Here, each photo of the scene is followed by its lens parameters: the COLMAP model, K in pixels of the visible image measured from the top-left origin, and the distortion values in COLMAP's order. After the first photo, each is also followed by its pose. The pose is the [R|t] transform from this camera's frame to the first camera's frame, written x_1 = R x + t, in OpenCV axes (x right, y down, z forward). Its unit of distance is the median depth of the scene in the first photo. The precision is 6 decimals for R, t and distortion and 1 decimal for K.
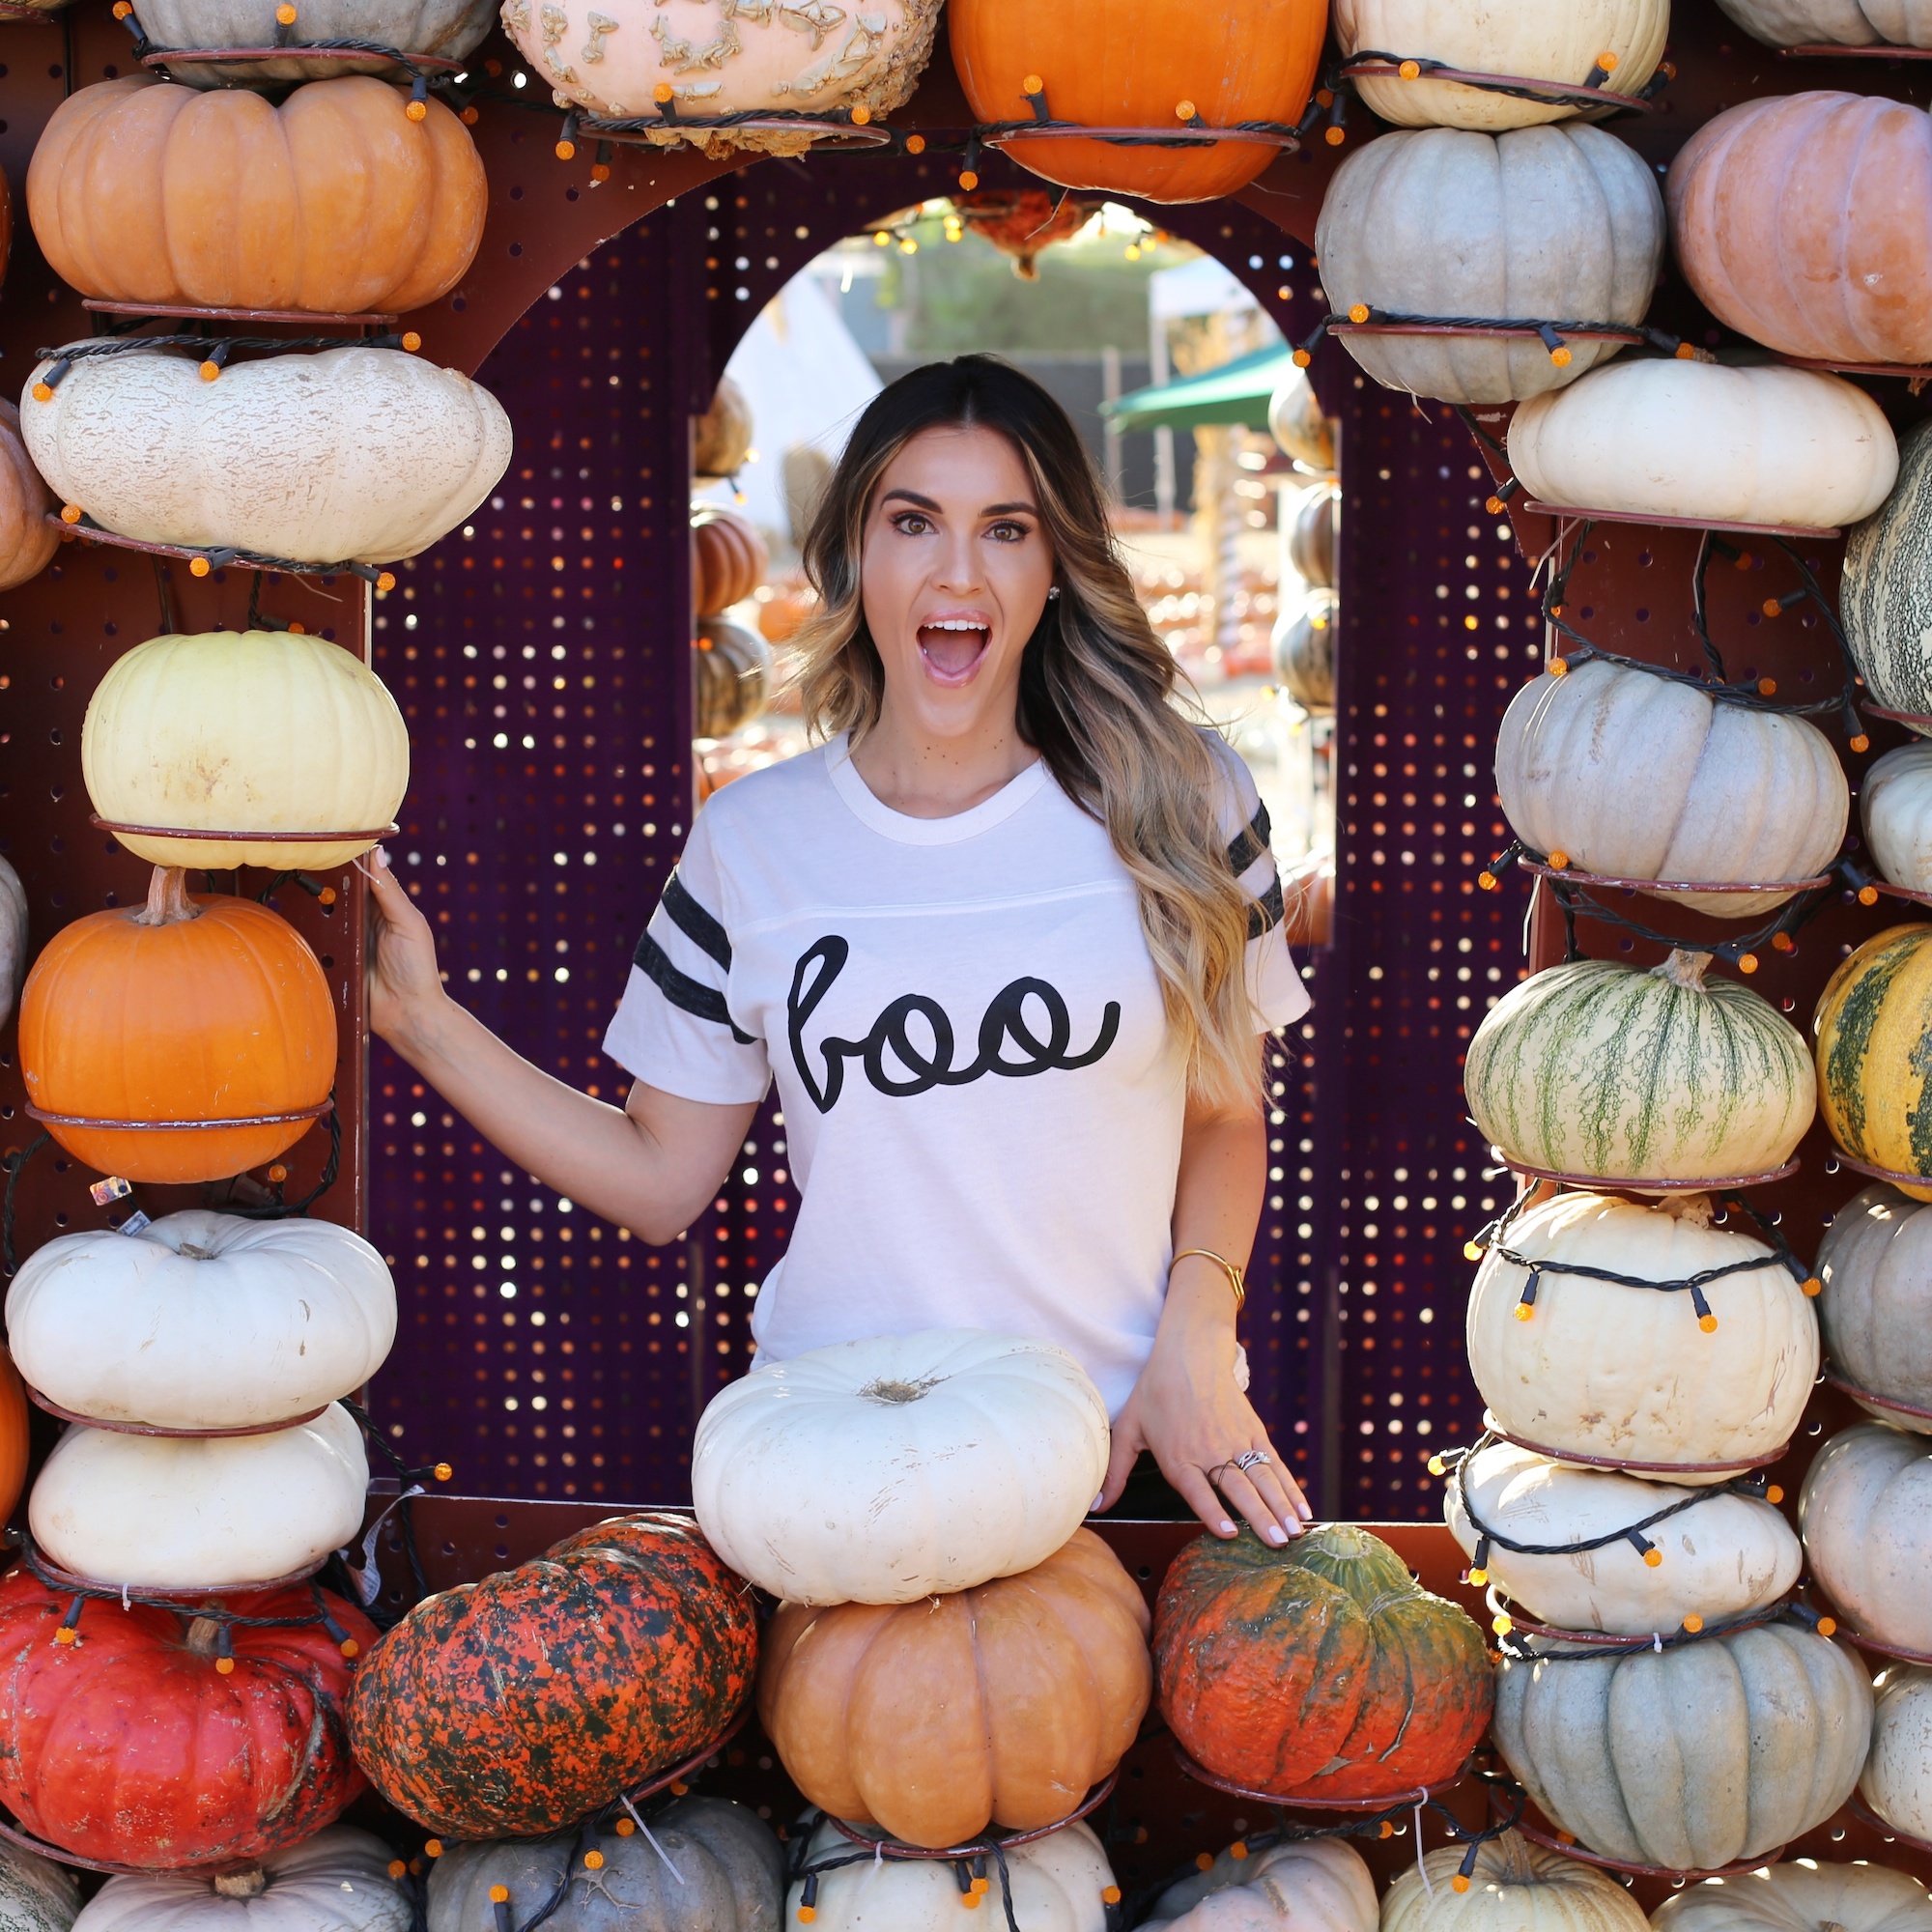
lens RADIAL K [[3669.8, 0, 1006.4], [0, 3669.8, 905.7], [0, 0, 1]] dist [-0.127381, 0.000000]
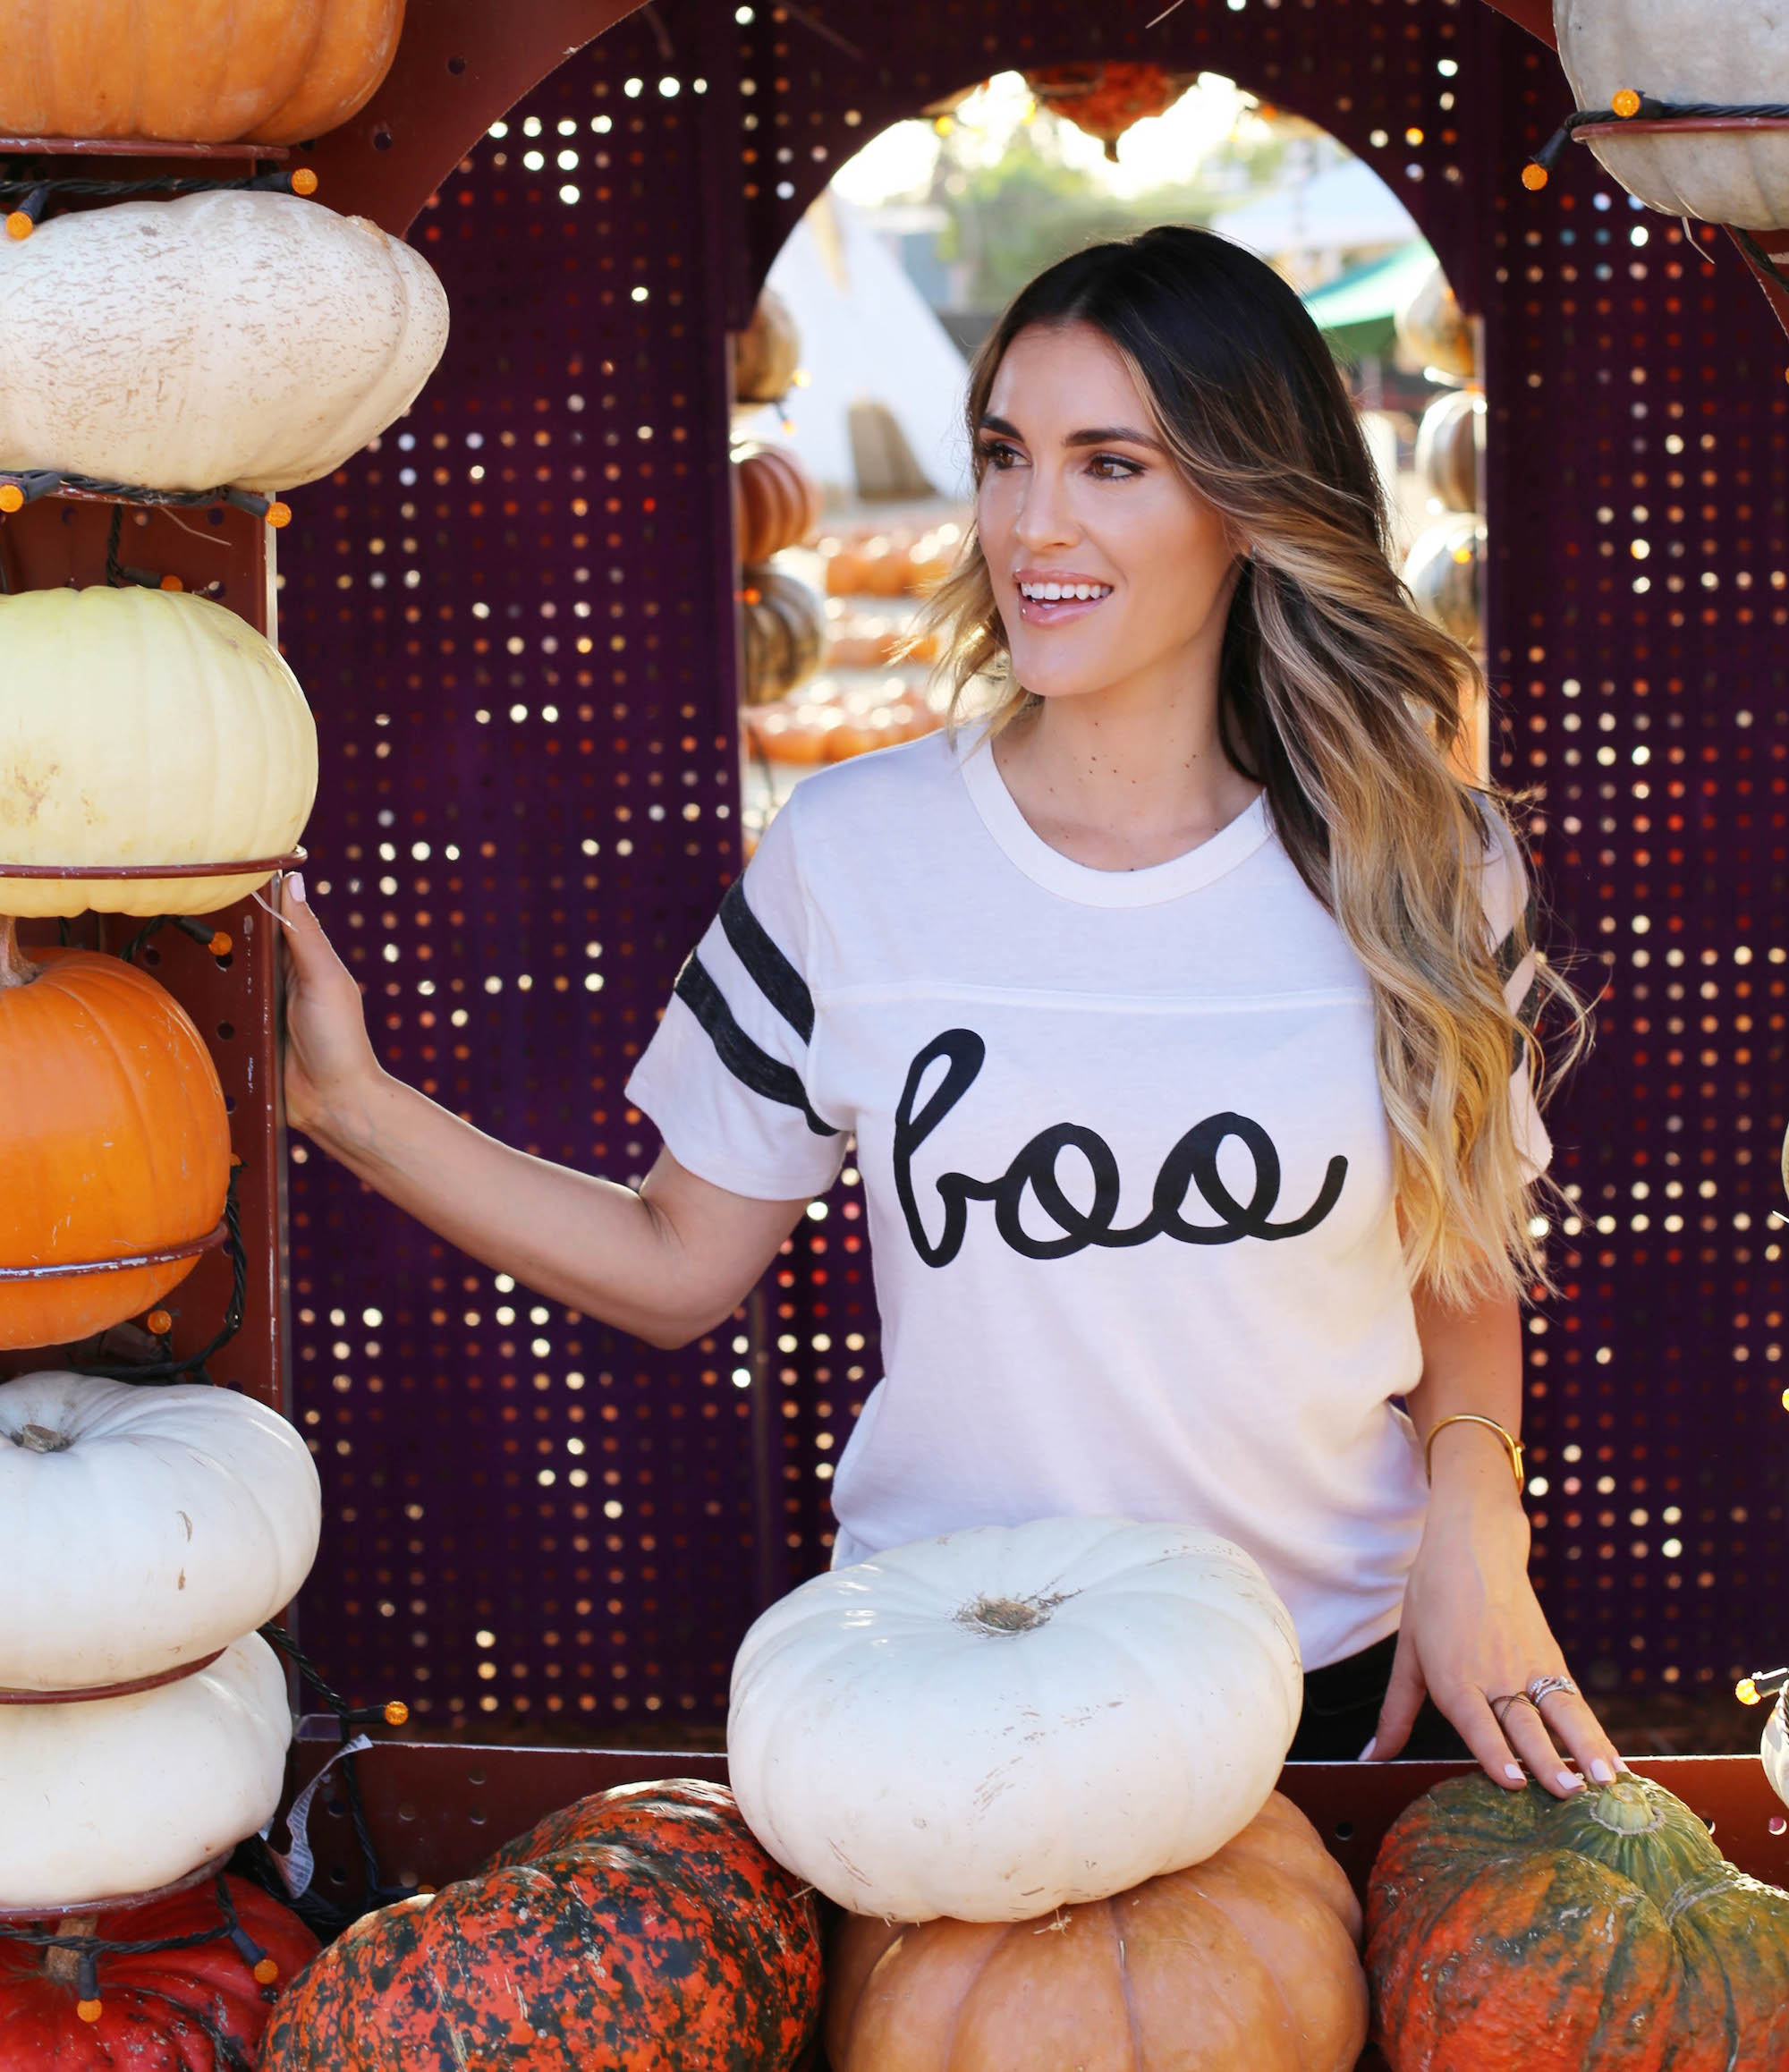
lens RADIAL K [[3071.0, 0, 956.0], [0, 3071.0, 735.2], [0, 0, 1]] dist [-0.084495, 0.000000]
pose [[0.999266, -0.022728, -0.030844, -0.017668], [0.021886, 0.999386, -0.027373, -0.025377], [0.031448, 0.026677, 0.999149, 0.397230]]
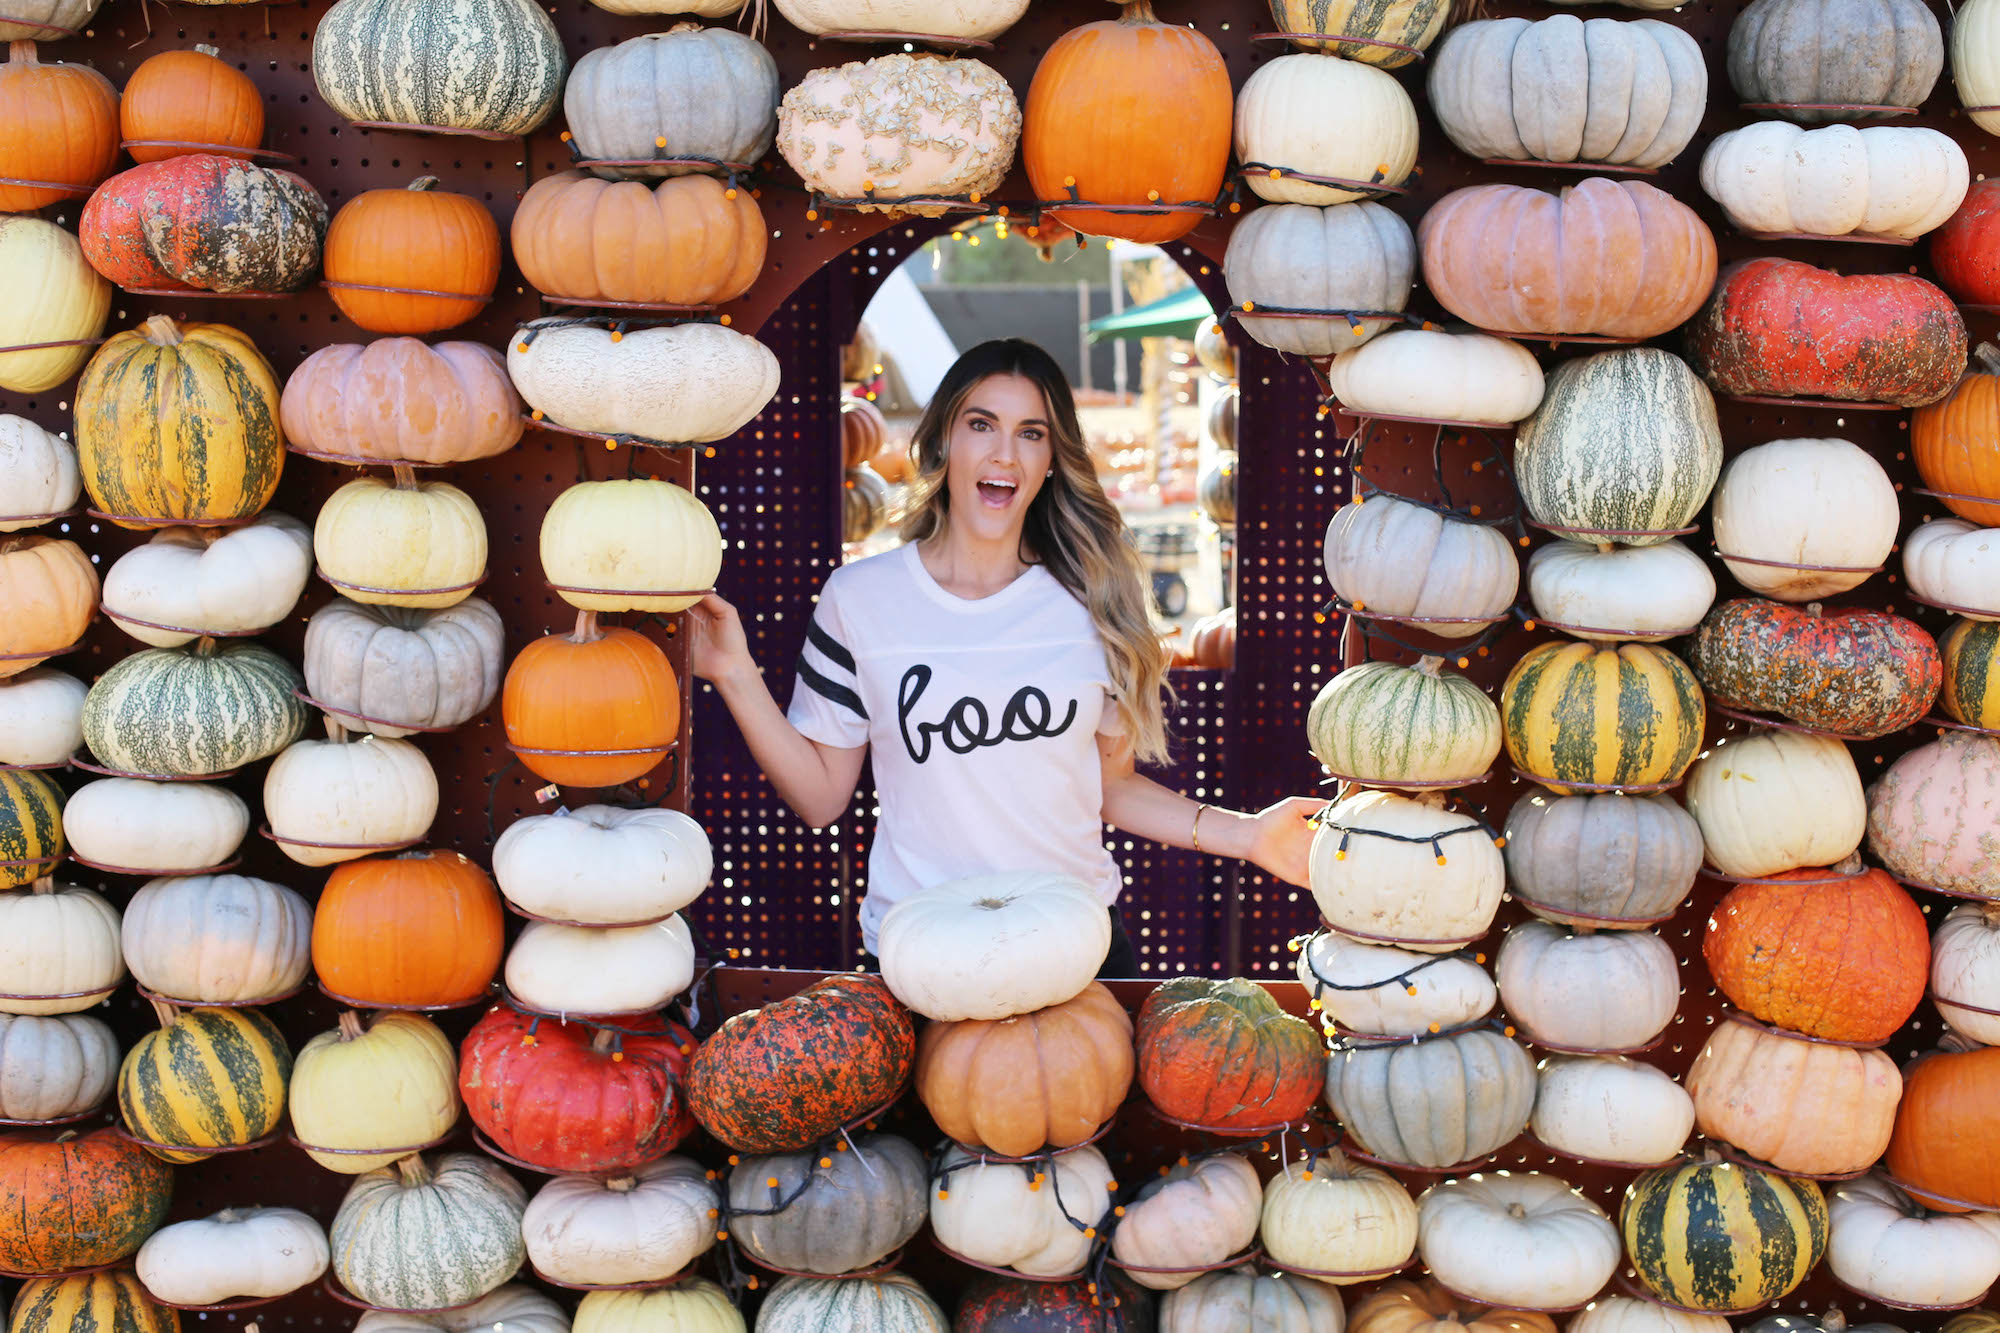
lens RADIAL K [[3006.0, 0, 1012.0], [0, 3006.0, 651.2], [0, 0, 1]] dist [-0.160418, 0.000000]
pose [[0.999893, -0.001125, 0.014599, -0.042212], [0.001318, 0.999912, -0.013201, 0.029036], [-0.014583, 0.013219, 0.999806, -0.479027]]
